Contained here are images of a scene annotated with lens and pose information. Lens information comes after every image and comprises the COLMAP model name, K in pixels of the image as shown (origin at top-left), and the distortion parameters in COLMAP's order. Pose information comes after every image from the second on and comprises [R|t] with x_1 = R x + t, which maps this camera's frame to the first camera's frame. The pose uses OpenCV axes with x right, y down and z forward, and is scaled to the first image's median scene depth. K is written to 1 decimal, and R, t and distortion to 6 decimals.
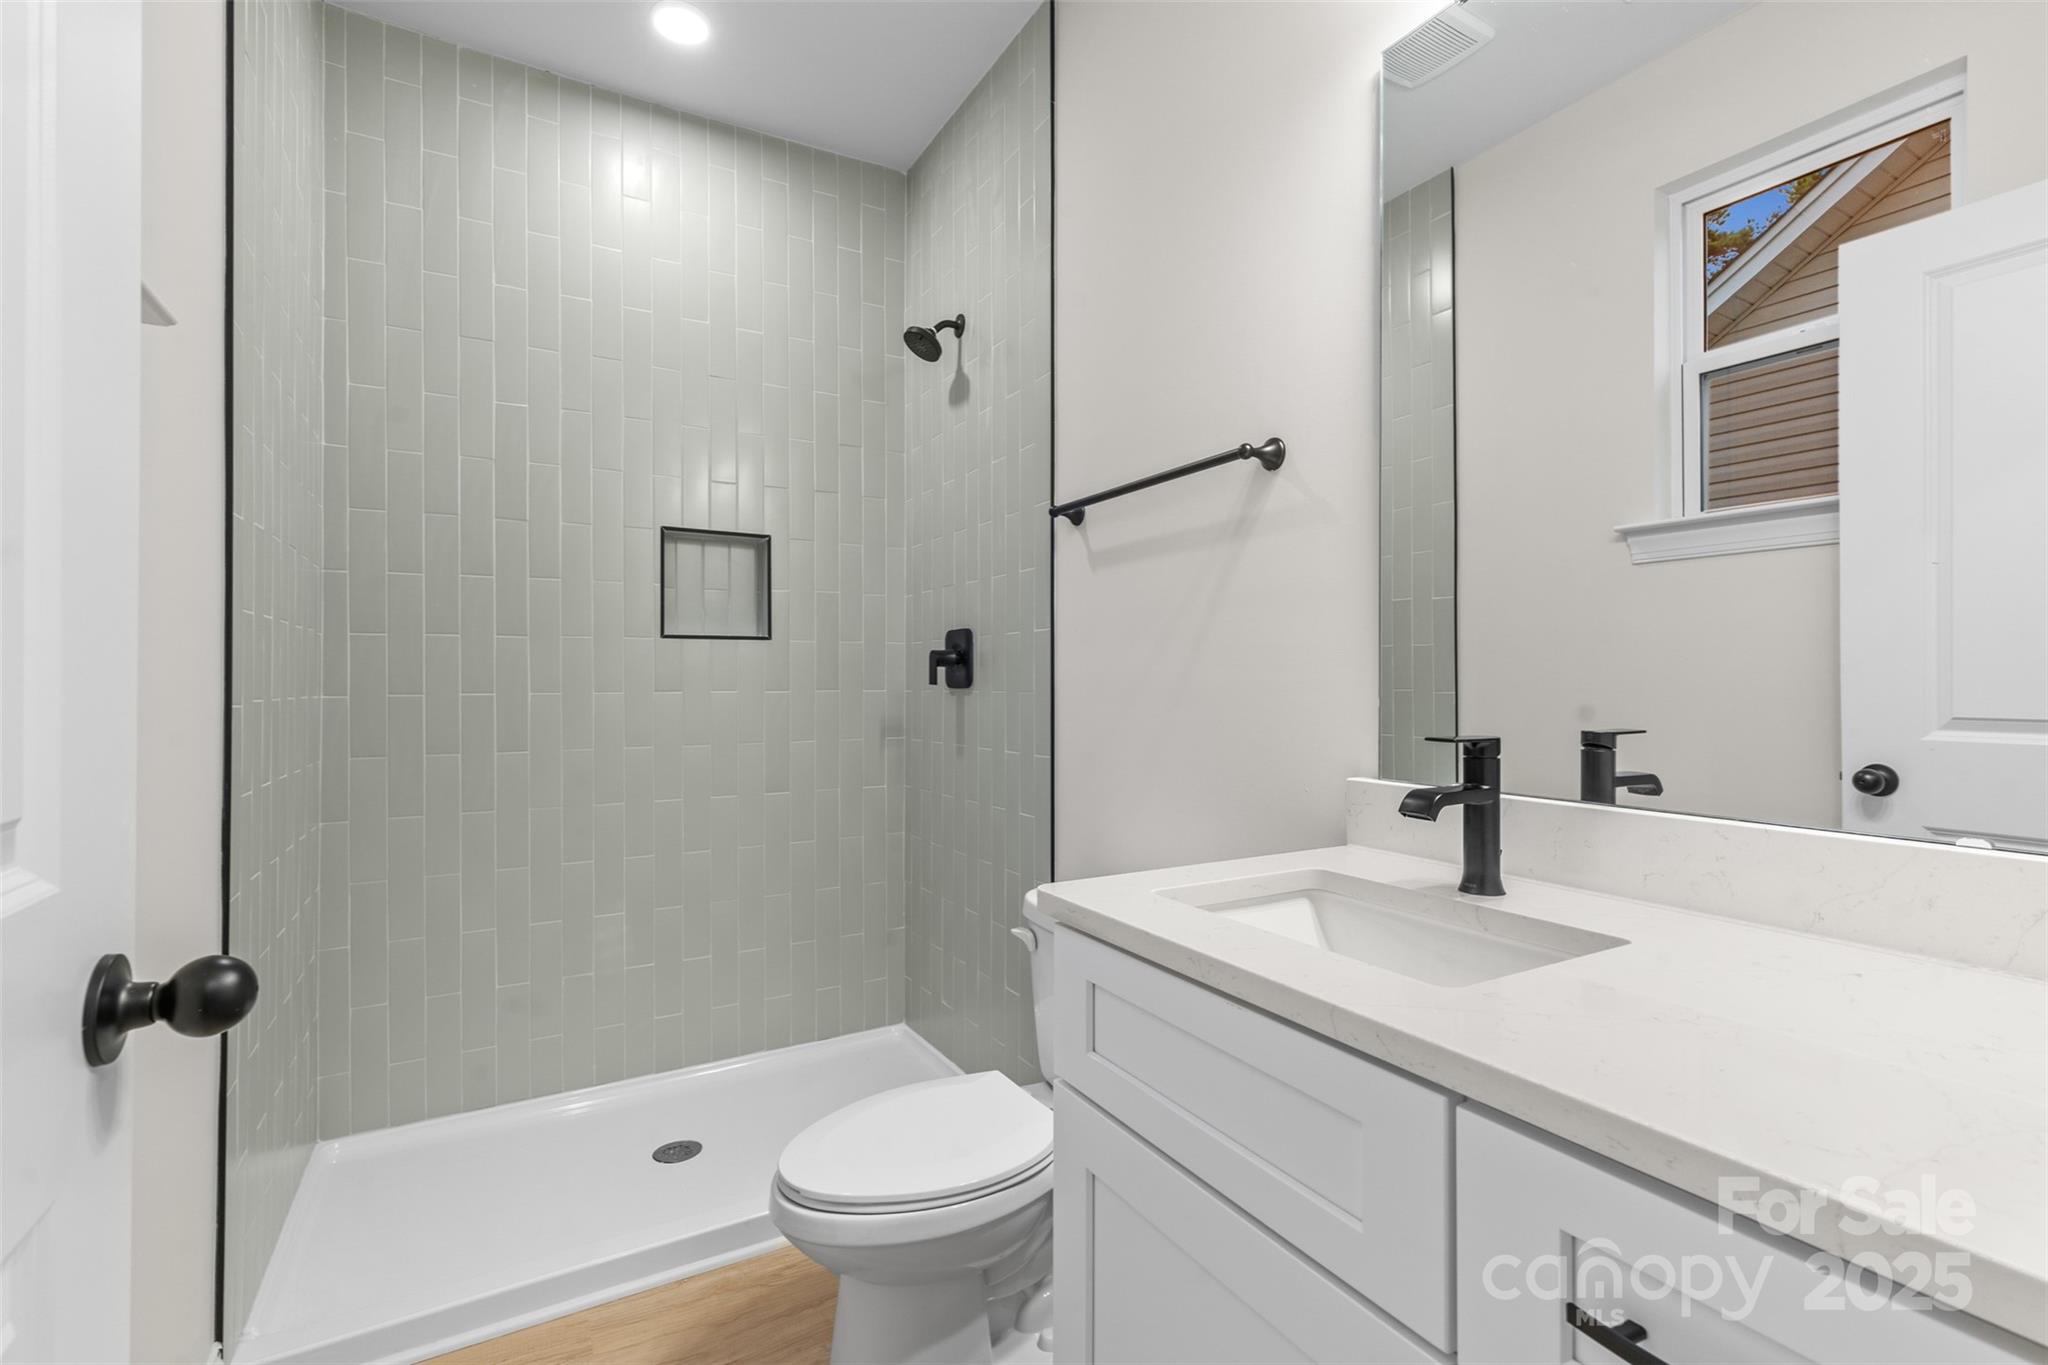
lens RADIAL K [[915.2, 0, 1018.7], [0, 915.2, 680.3], [0, 0, 1]] dist [0.004566, -0.000703]
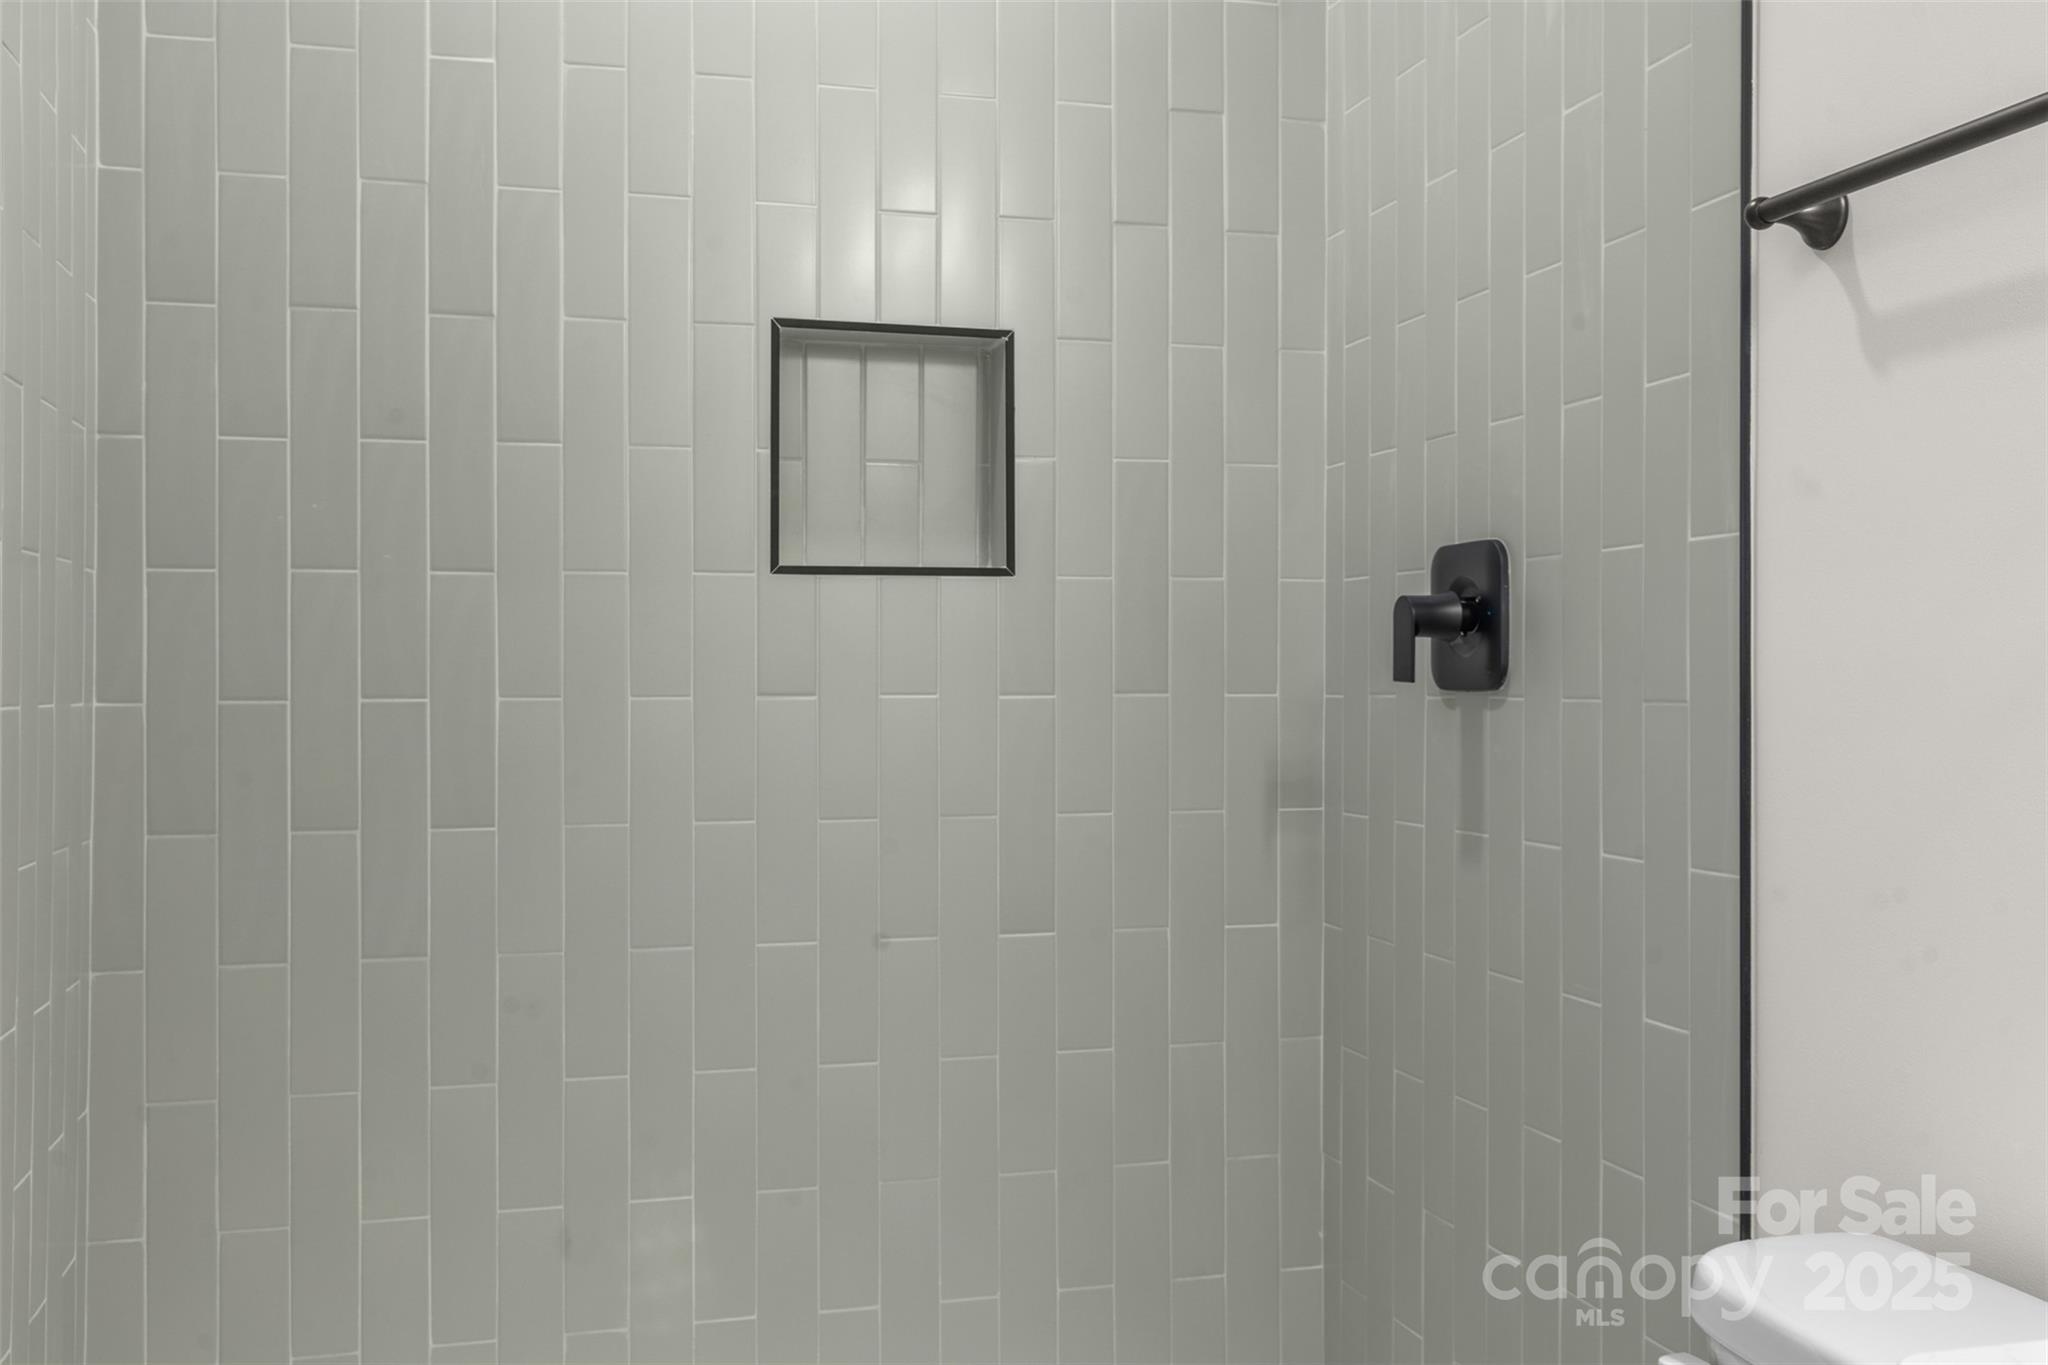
lens RADIAL K [[1995.1, 0, 1022.6], [0, 1995.1, 733.8], [0, 0, 1]] dist [-0.003500, -0.000826]
pose [[0.966613, 0.010100, -0.256040, -0.029007], [-0.001834, 0.999470, 0.032503, -0.000571], [0.256232, -0.030949, 0.966120, 0.105337]]
